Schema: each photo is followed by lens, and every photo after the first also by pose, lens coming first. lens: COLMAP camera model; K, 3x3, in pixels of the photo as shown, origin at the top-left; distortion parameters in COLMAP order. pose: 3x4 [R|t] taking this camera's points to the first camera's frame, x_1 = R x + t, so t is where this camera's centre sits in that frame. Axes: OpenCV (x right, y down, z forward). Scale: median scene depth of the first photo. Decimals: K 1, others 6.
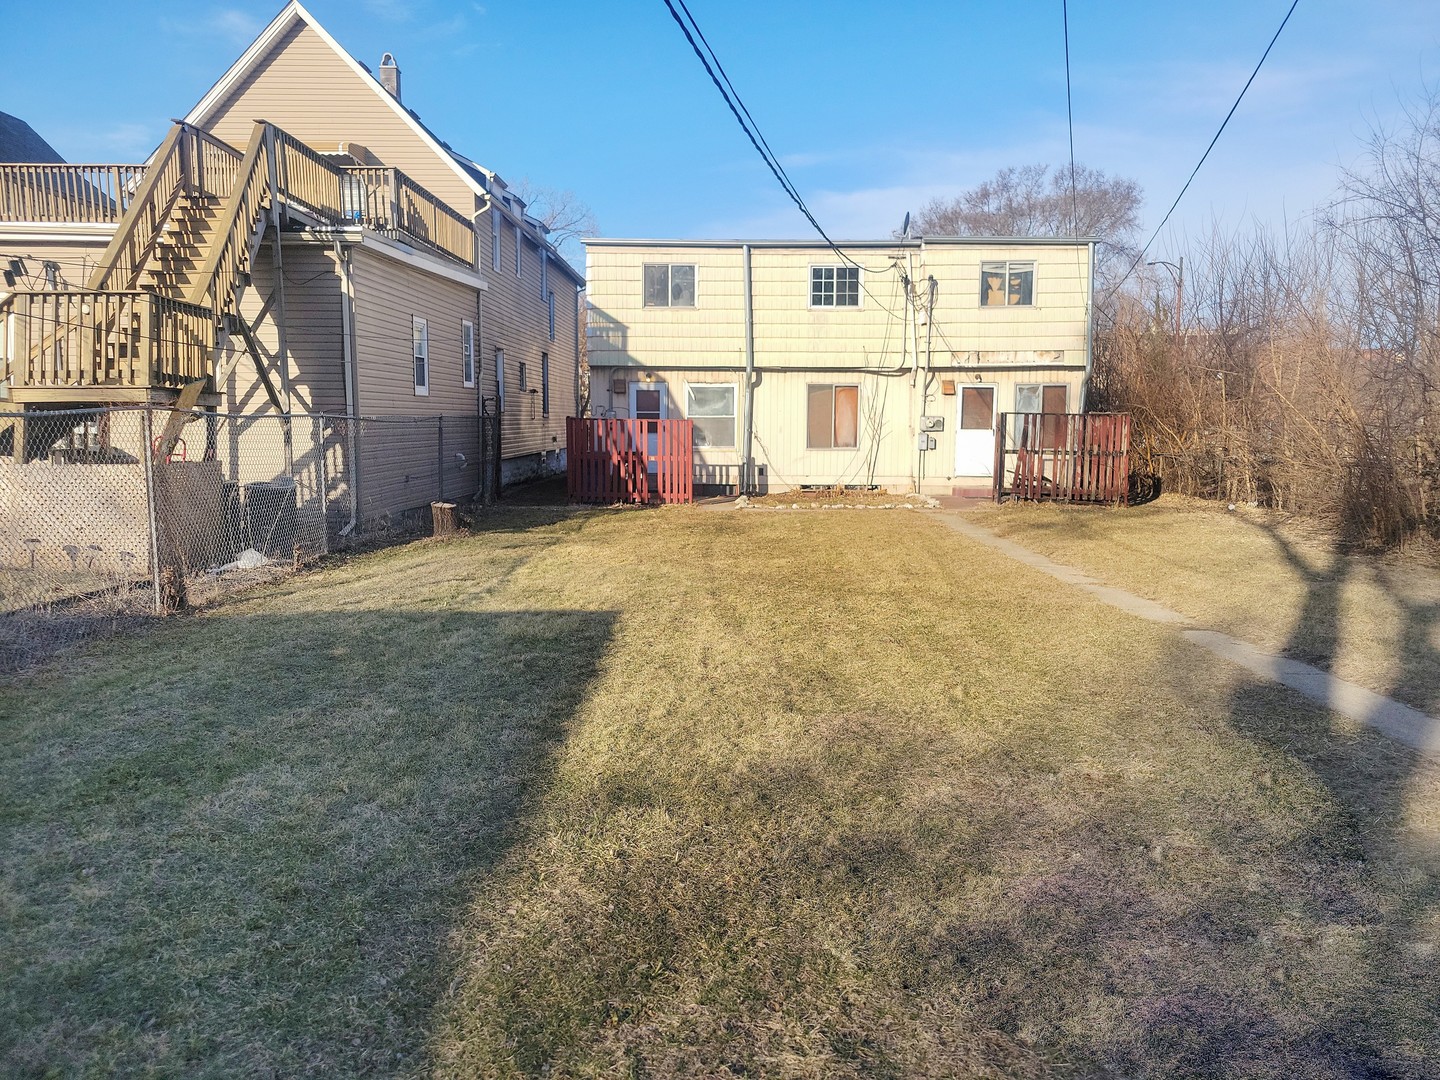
lens RADIAL K [[1075.8, 0, 713.1], [0, 1075.8, 539.7], [0, 0, 1]] dist [0.033305, -0.004824]
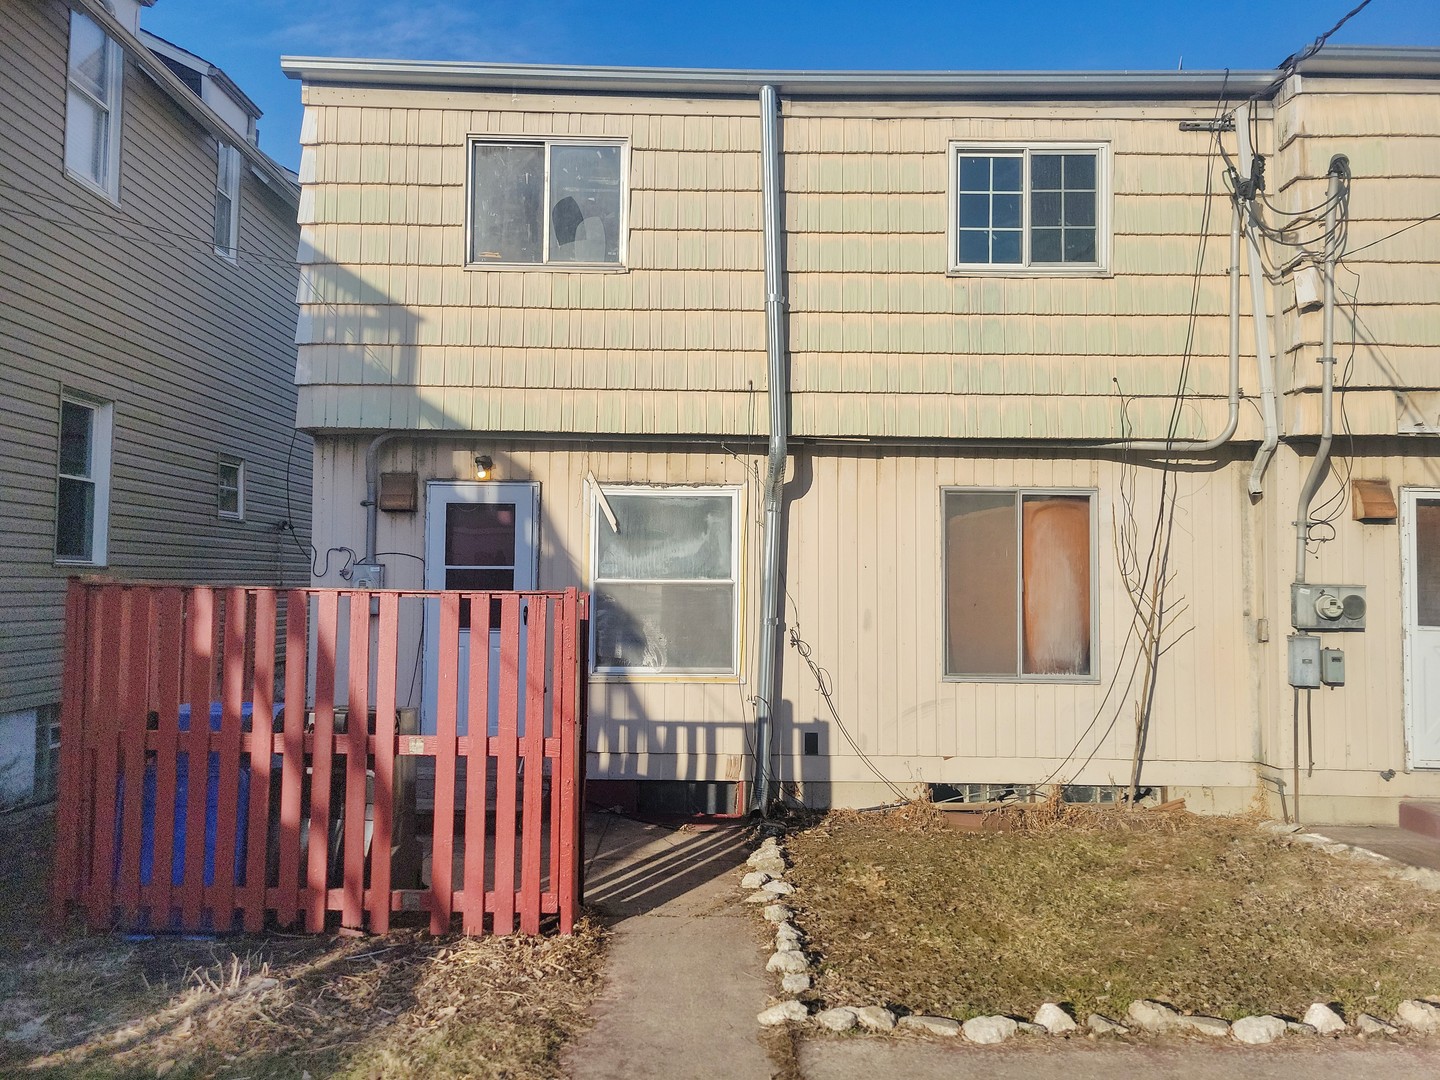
lens RADIAL K [[1075.8, 0, 719.6], [0, 1075.8, 540.2], [0, 0, 1]] dist [0.033305, -0.004824]
pose [[0.999517, 0.007695, 0.030095, 0.005397], [-0.002980, 0.988115, -0.153690, -0.075715], [-0.030920, 0.153526, 0.987661, 0.667564]]
